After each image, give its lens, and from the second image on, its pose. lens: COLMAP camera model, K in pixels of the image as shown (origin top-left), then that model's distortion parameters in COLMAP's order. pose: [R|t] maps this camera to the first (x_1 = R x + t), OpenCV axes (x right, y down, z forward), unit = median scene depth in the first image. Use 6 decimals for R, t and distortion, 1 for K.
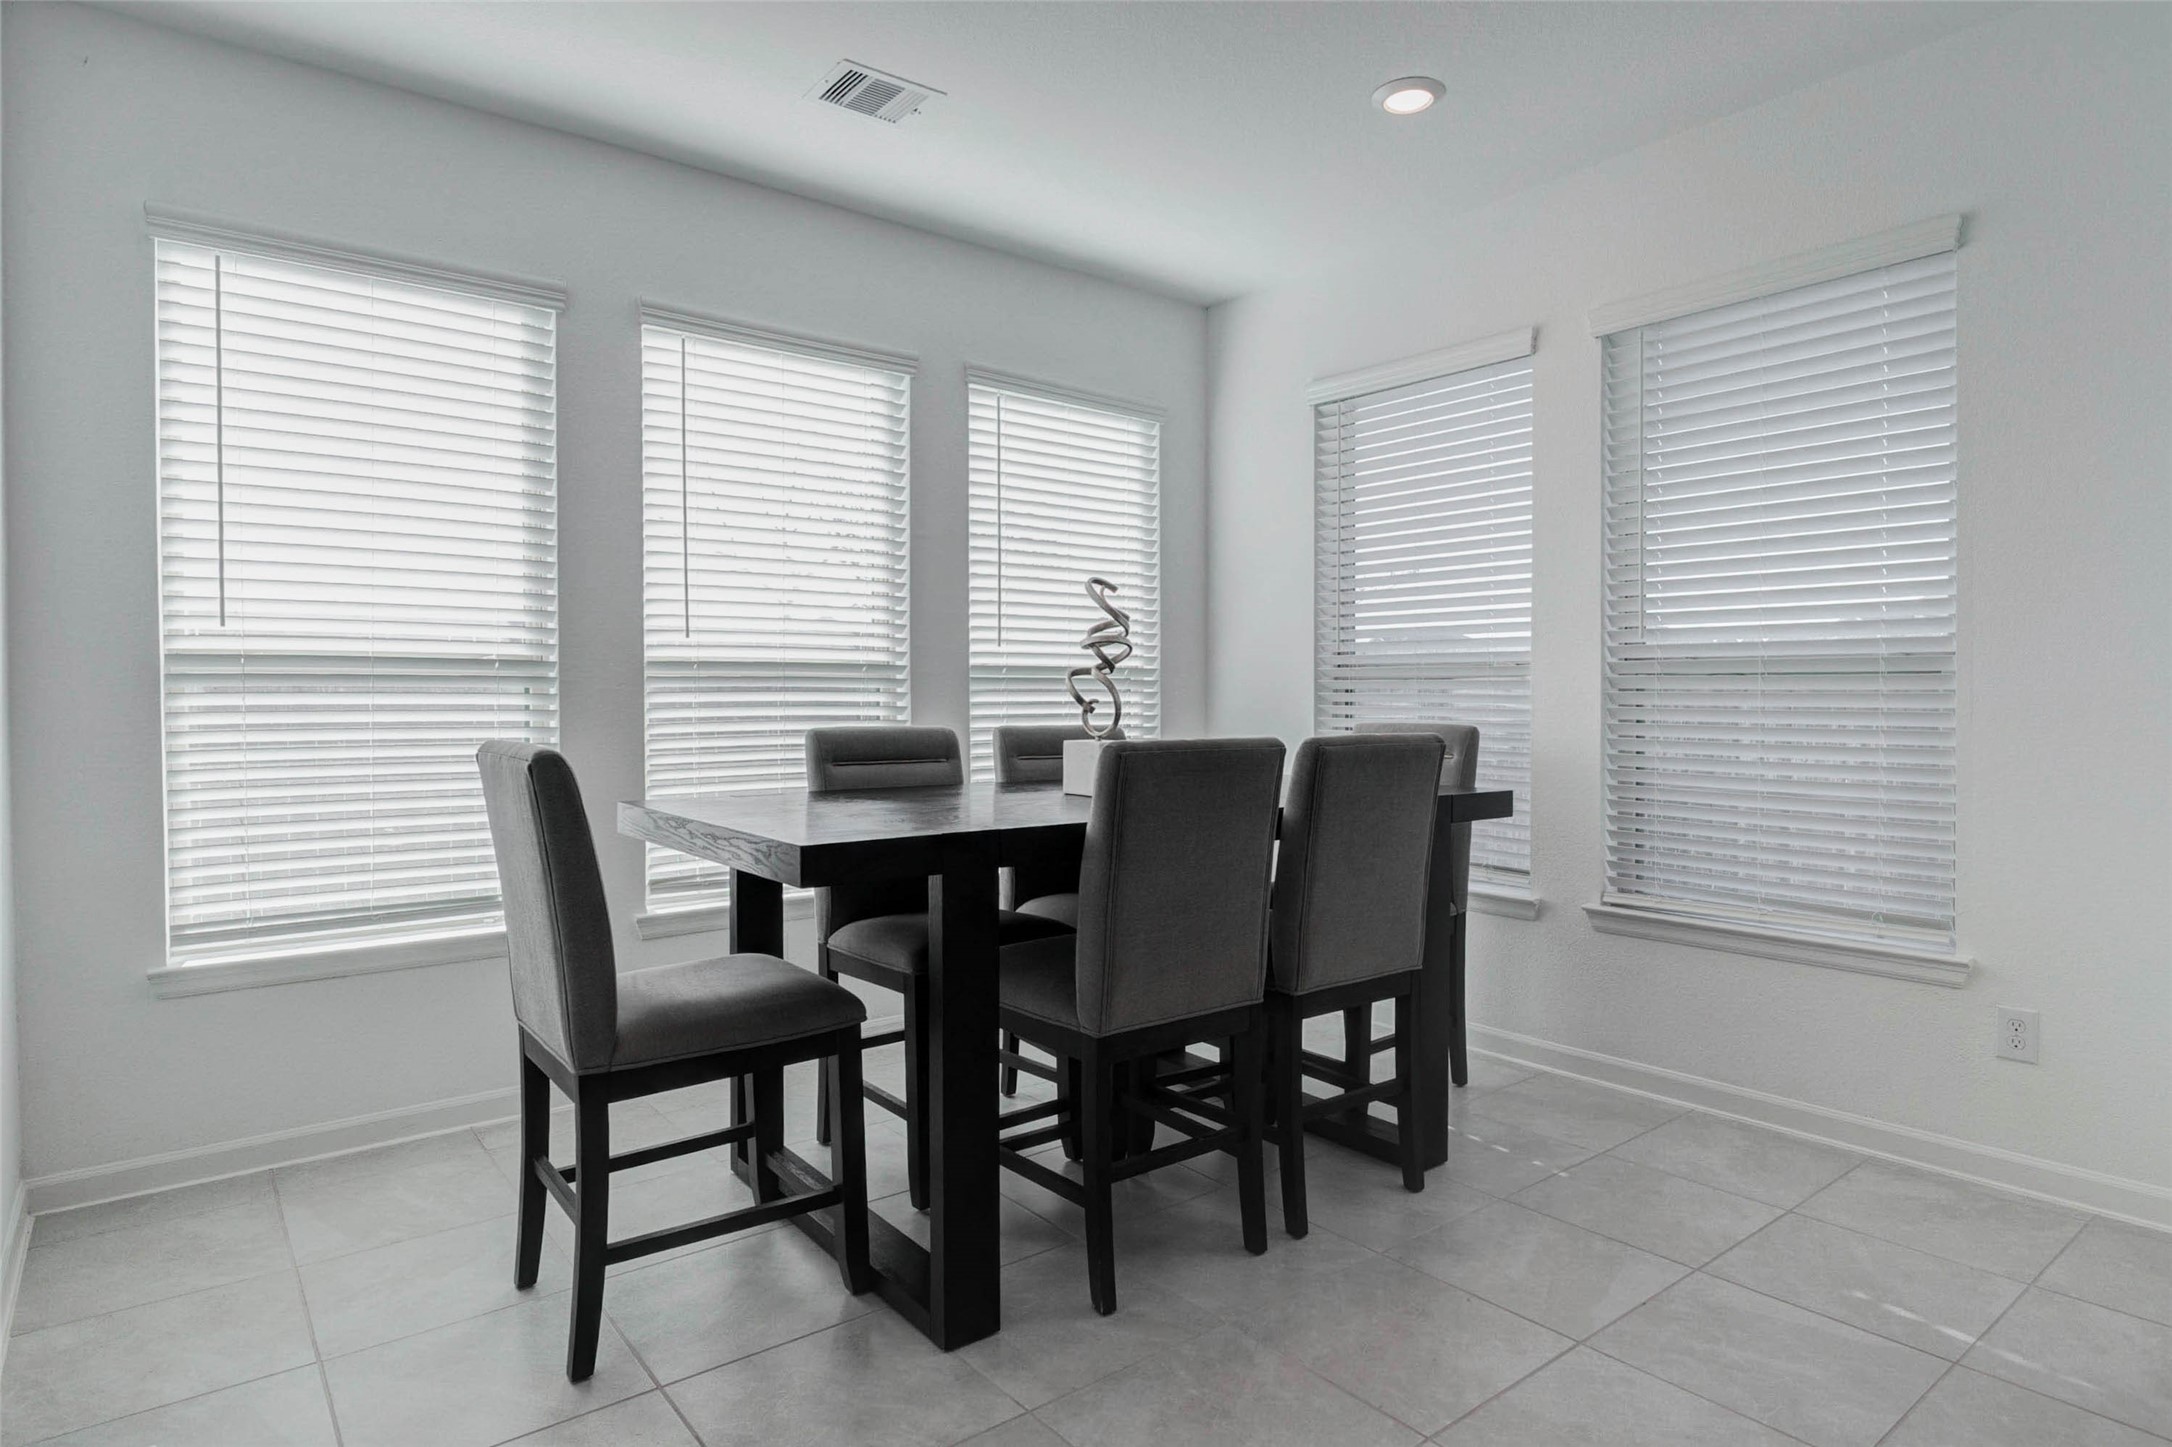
lens RADIAL K [[1210.4, 0, 1086.0], [0, 1210.4, 723.5], [0, 0, 1]] dist [0.000703, -0.001572]
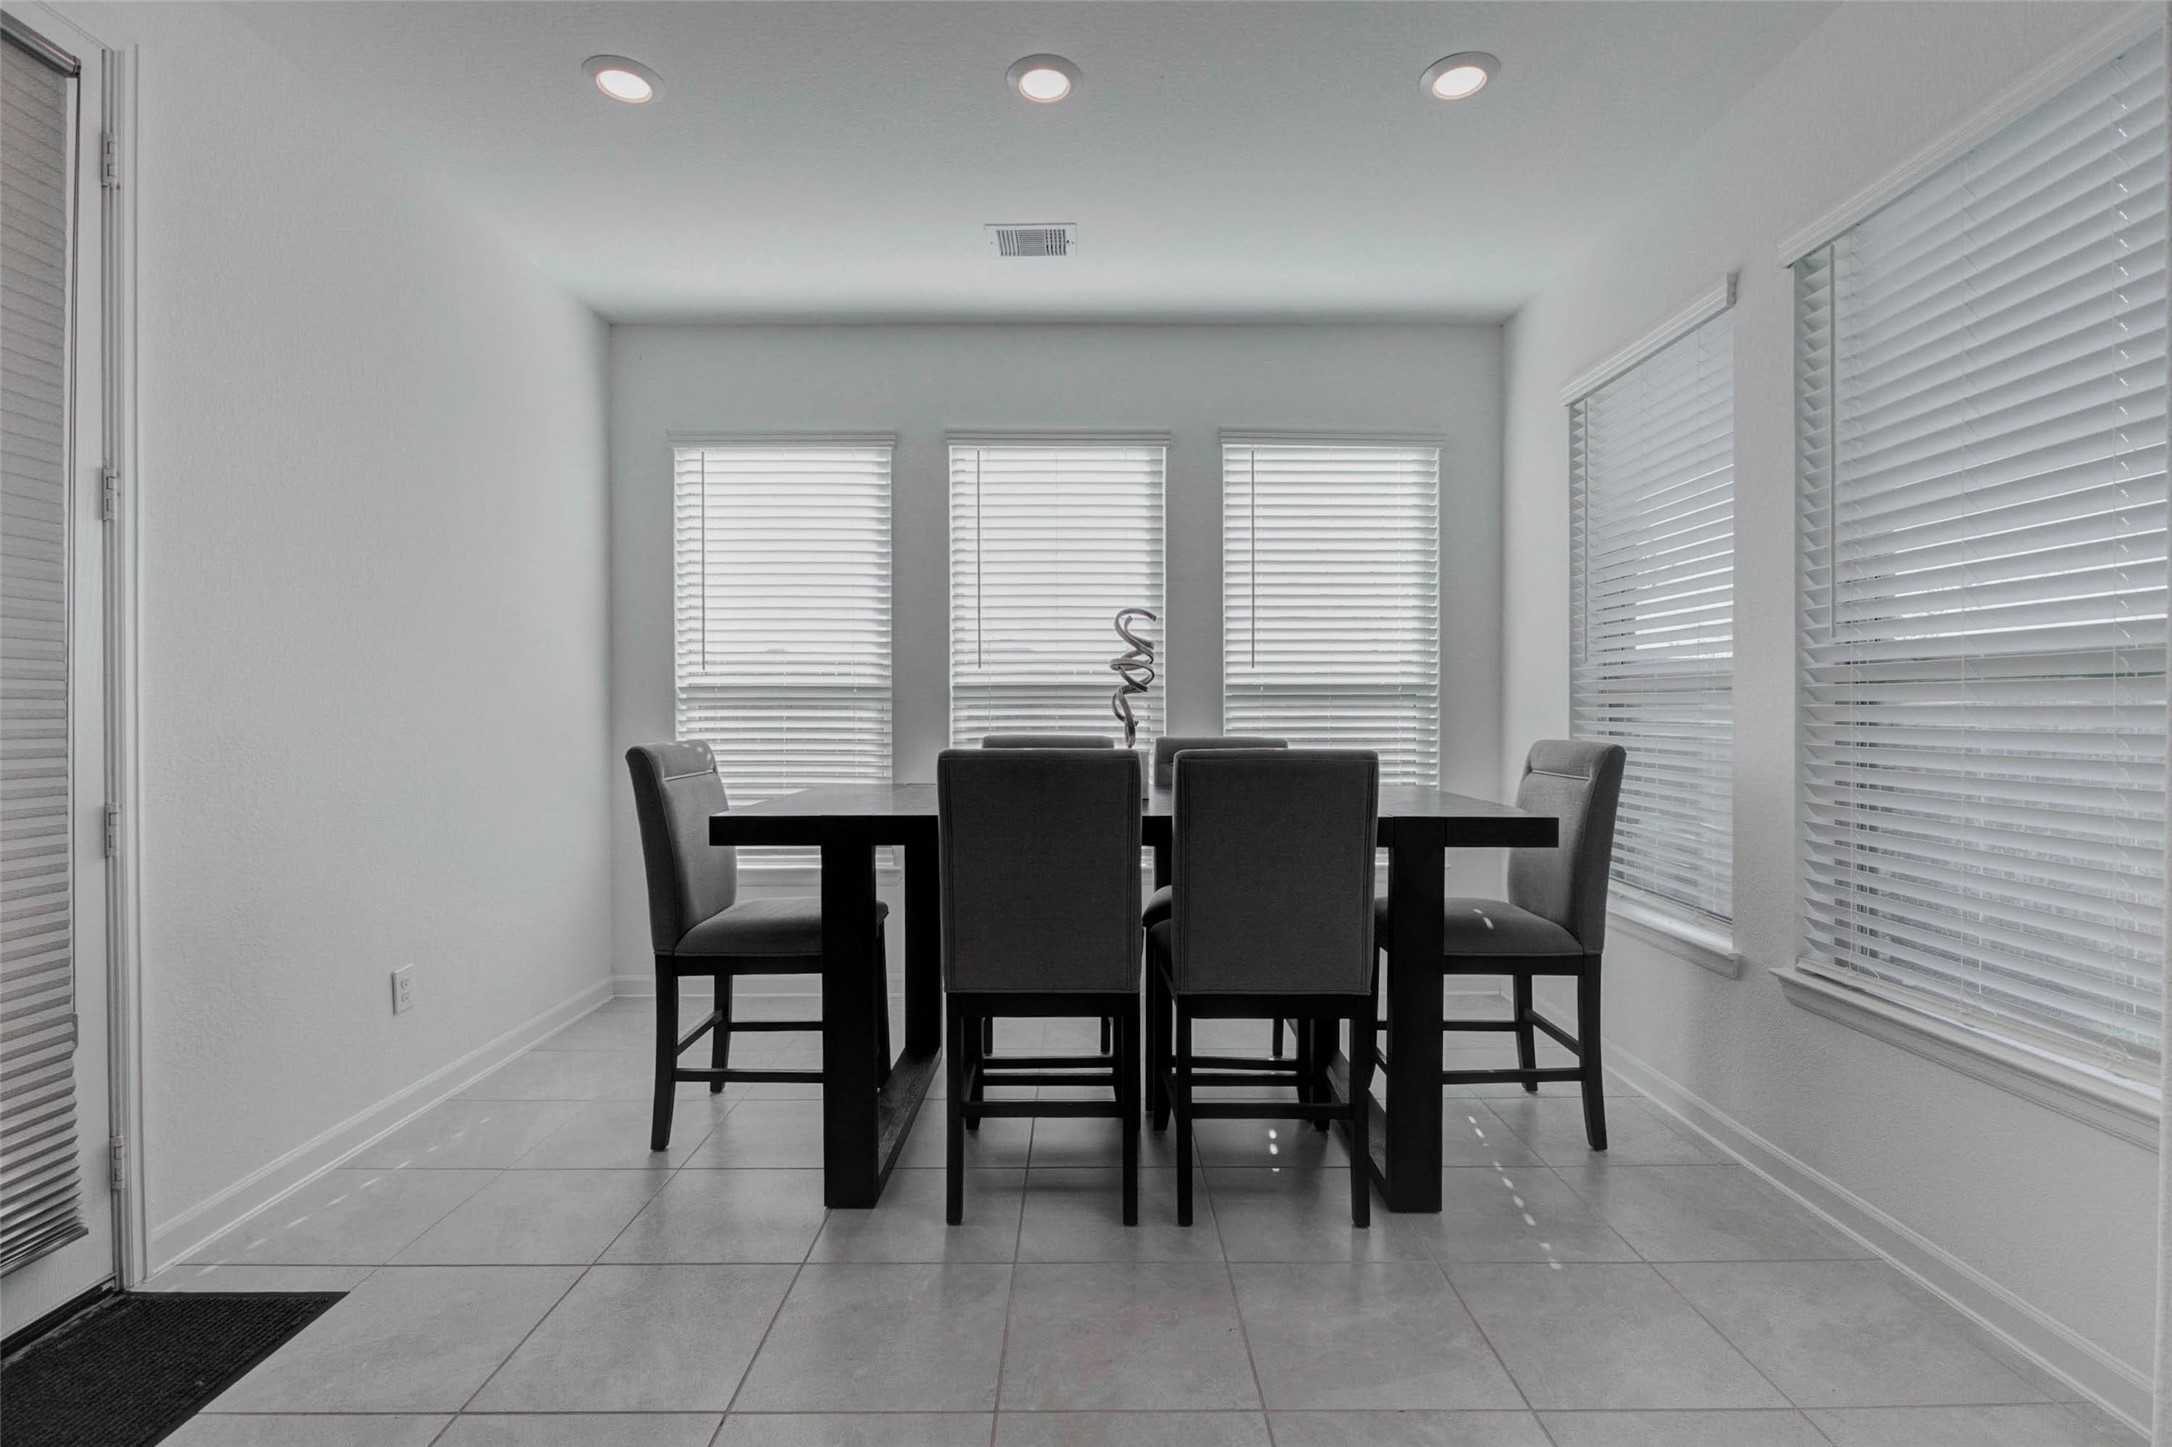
lens RADIAL K [[1003.0, 0, 1086.0], [0, 1003.0, 723.5], [0, 0, 1]] dist [0.000291, 0.000323]
pose [[0.784982, 0.007327, -0.619476, 0.470760], [-0.015122, 0.999859, -0.007336, -0.002084], [0.619334, 0.015126, 0.784982, 0.187772]]
